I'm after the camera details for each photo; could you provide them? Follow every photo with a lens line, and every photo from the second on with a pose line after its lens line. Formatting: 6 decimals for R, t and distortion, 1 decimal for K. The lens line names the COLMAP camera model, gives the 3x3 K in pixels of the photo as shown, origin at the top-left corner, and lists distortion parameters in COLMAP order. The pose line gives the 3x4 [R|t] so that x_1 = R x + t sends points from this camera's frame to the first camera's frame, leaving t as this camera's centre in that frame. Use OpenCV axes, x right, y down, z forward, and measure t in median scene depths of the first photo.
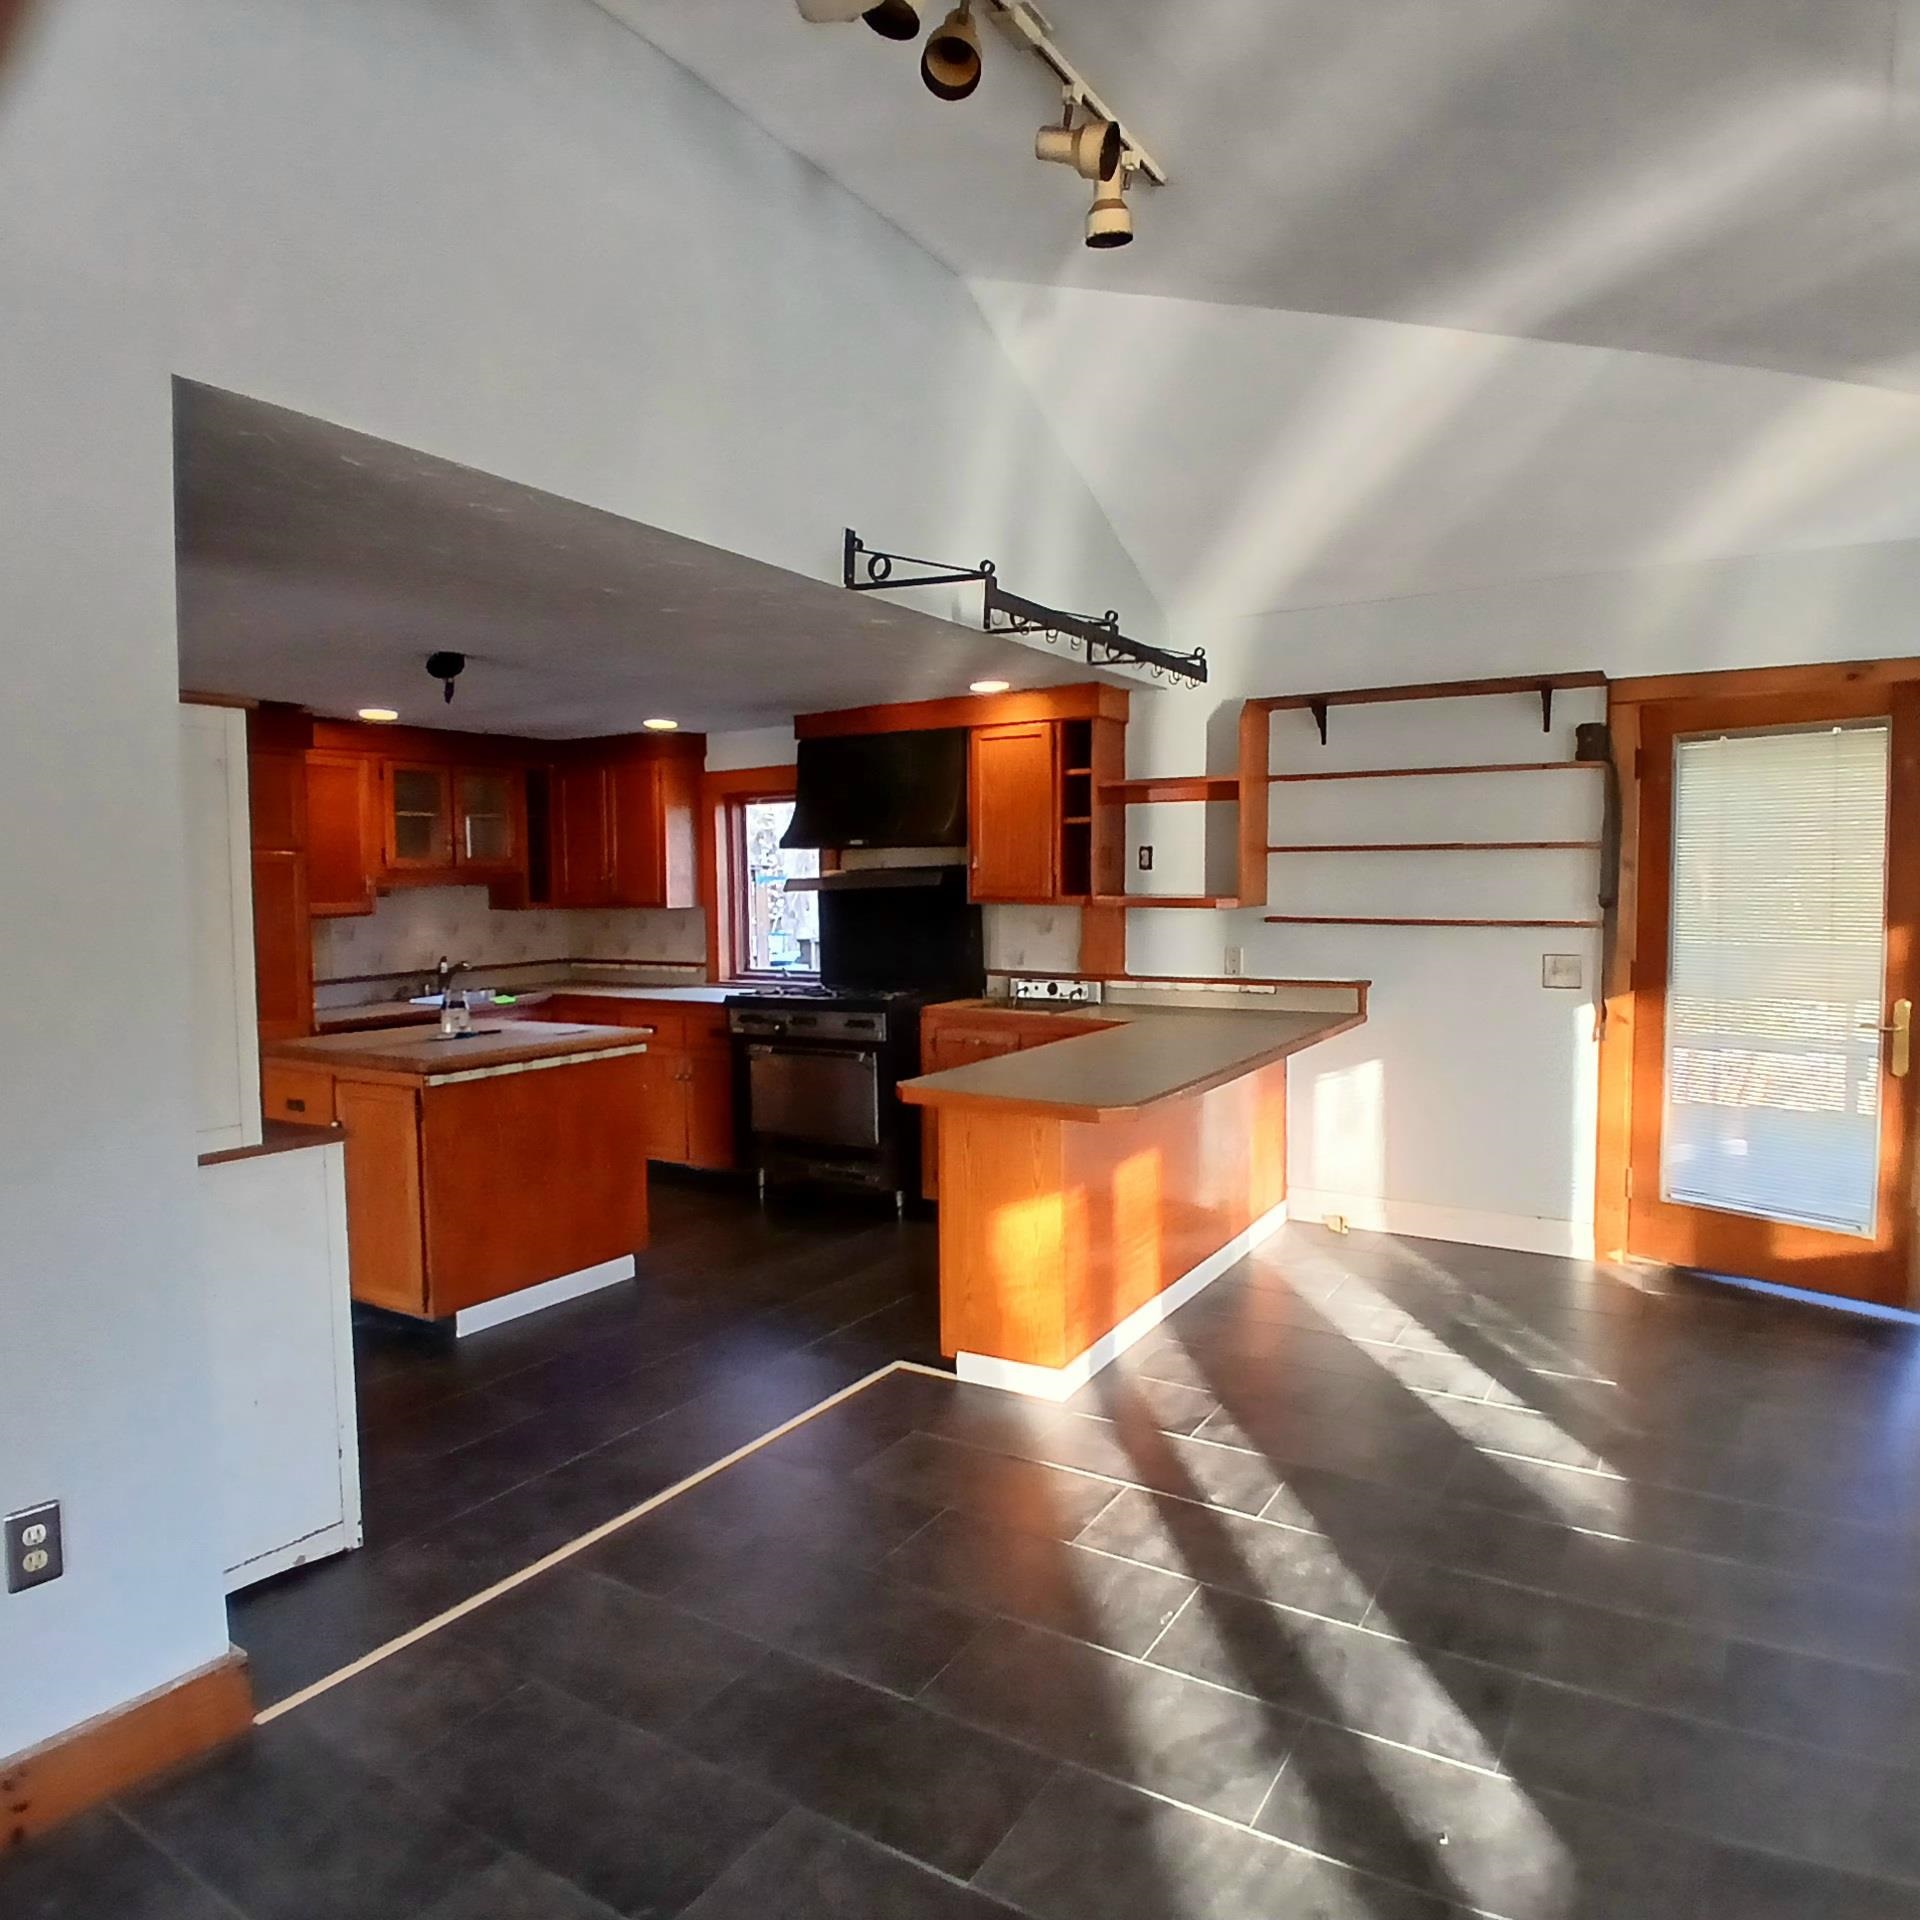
lens RADIAL K [[1261.4, 0, 961.2], [0, 1261.4, 943.2], [0, 0, 1]] dist [0.010725, -0.050991]
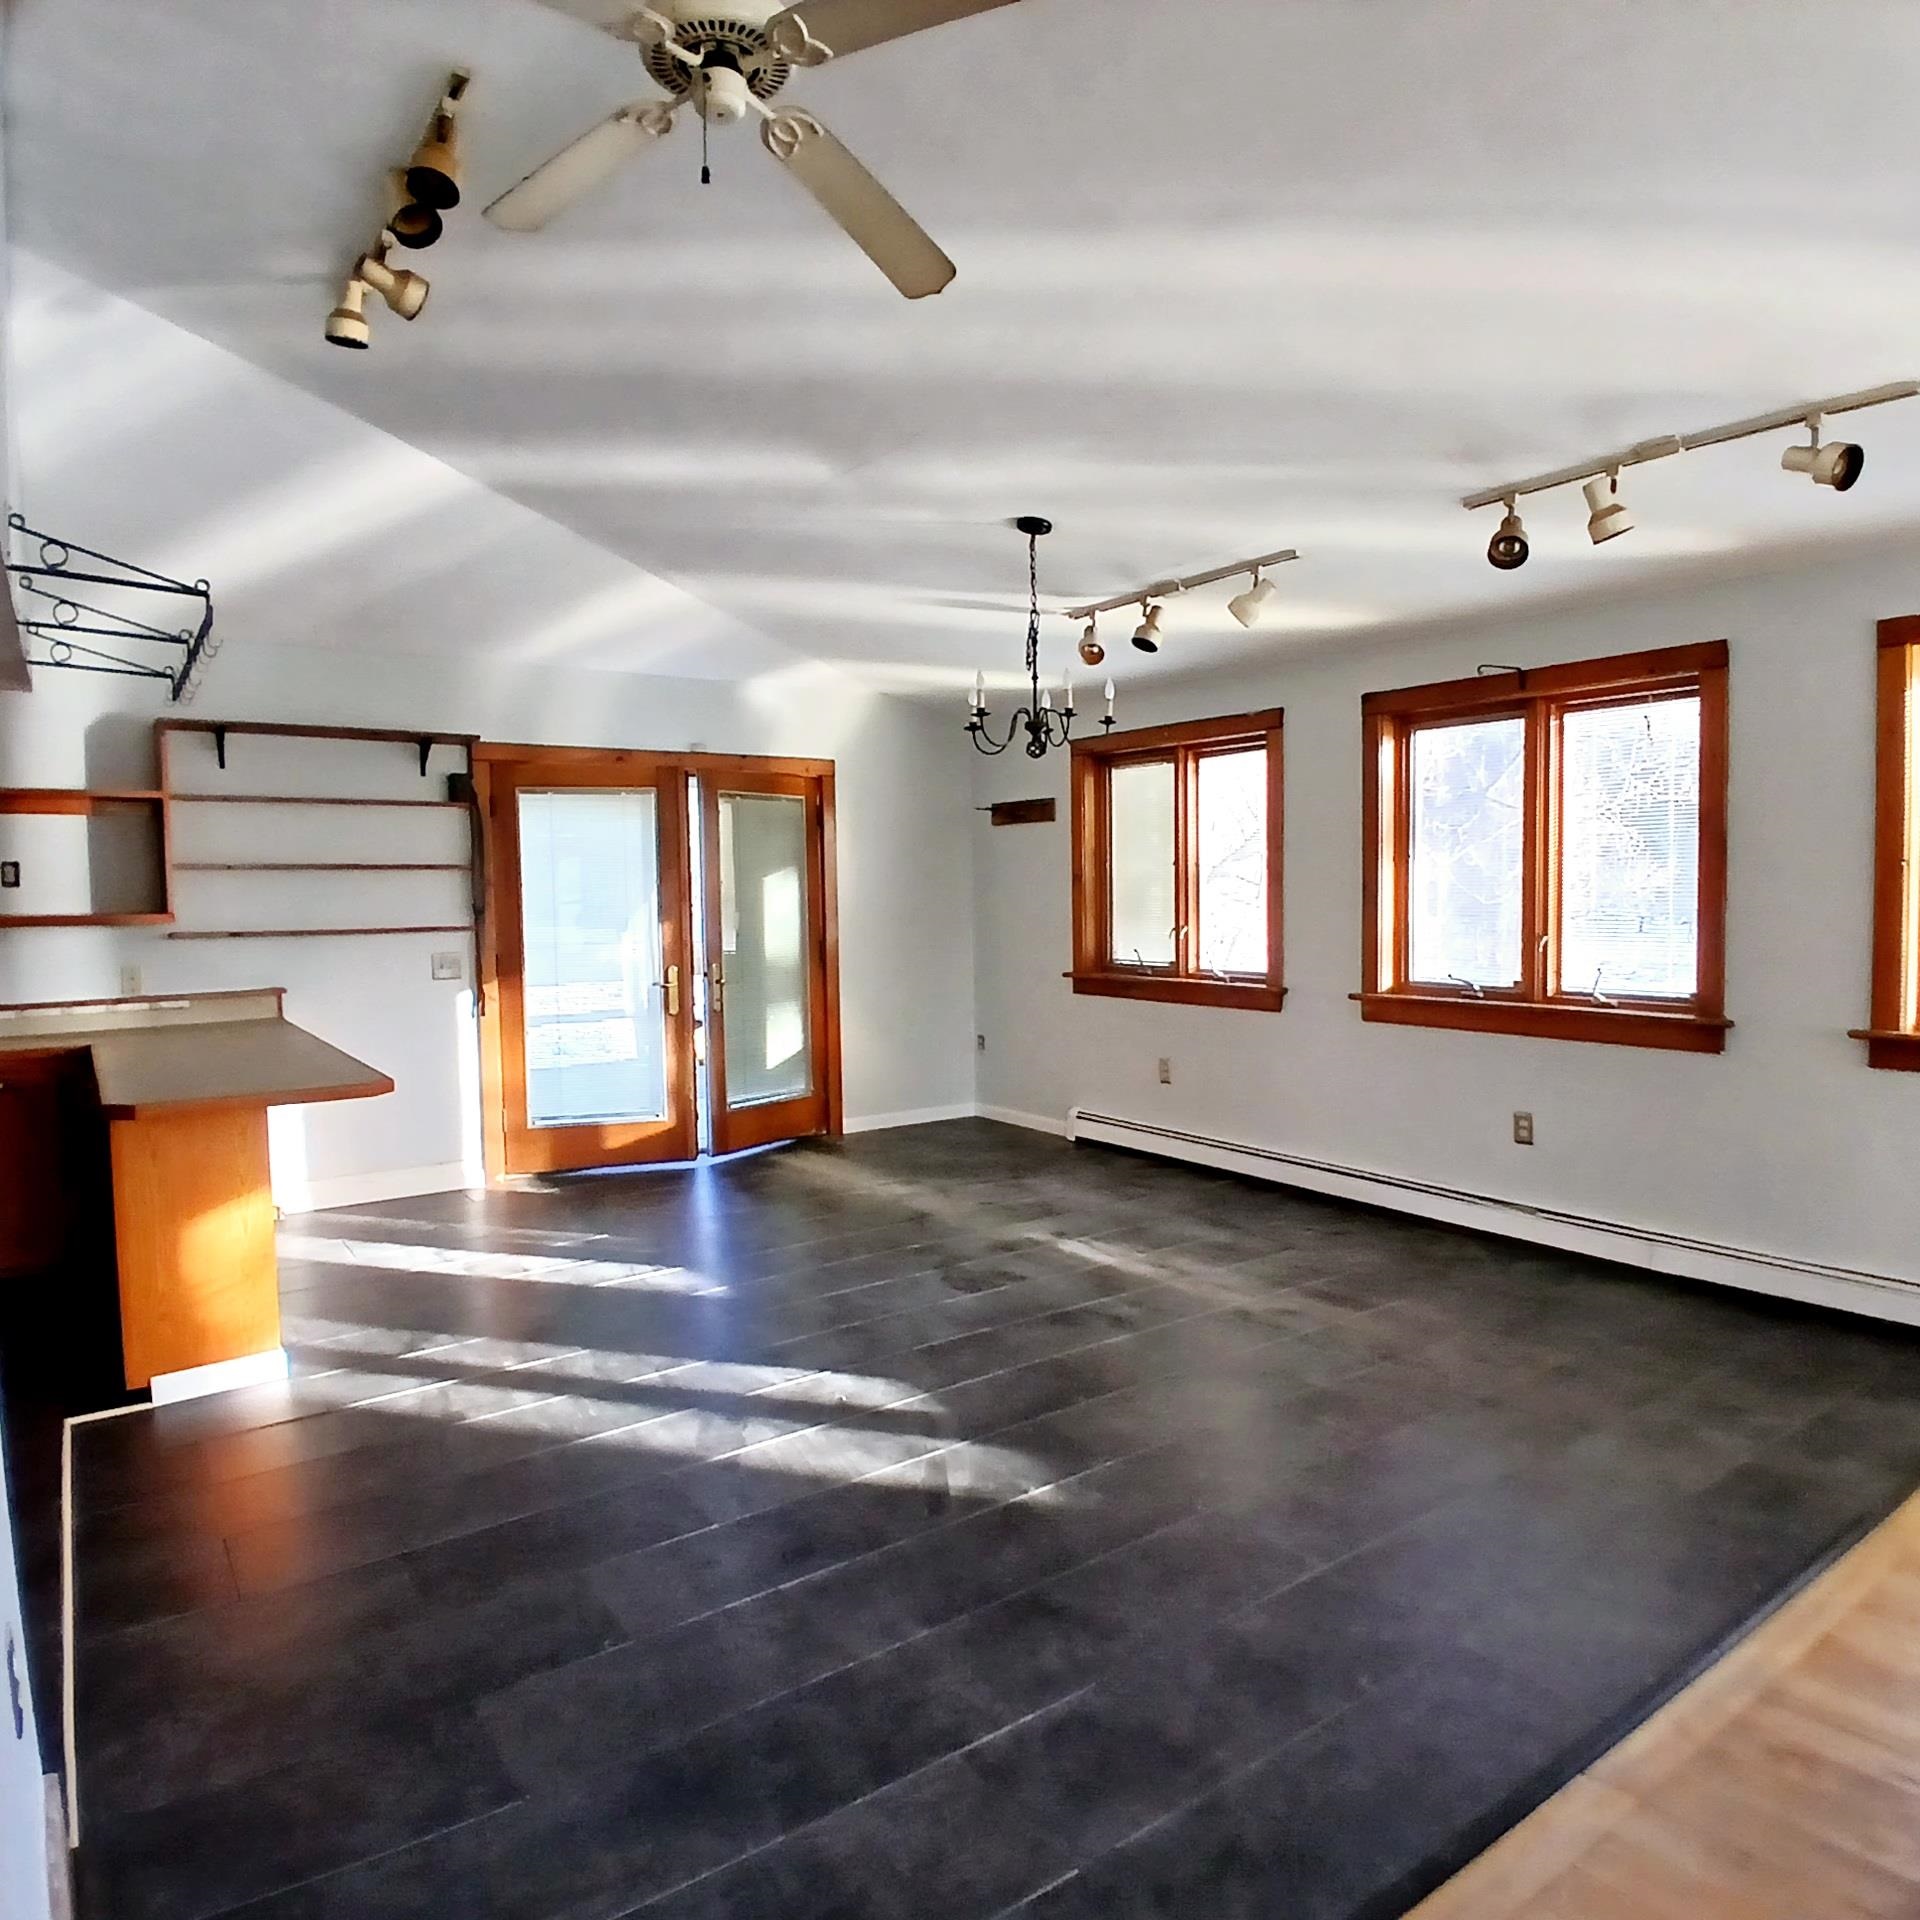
lens RADIAL K [[1261.4, 0, 961.2], [0, 1261.4, 943.2], [0, 0, 1]] dist [0.010725, -0.050991]
pose [[0.380291, -0.037652, 0.924100, -0.552352], [0.060898, 0.998022, 0.015603, 0.012154], [-0.922860, 0.050342, 0.381832, 0.038662]]
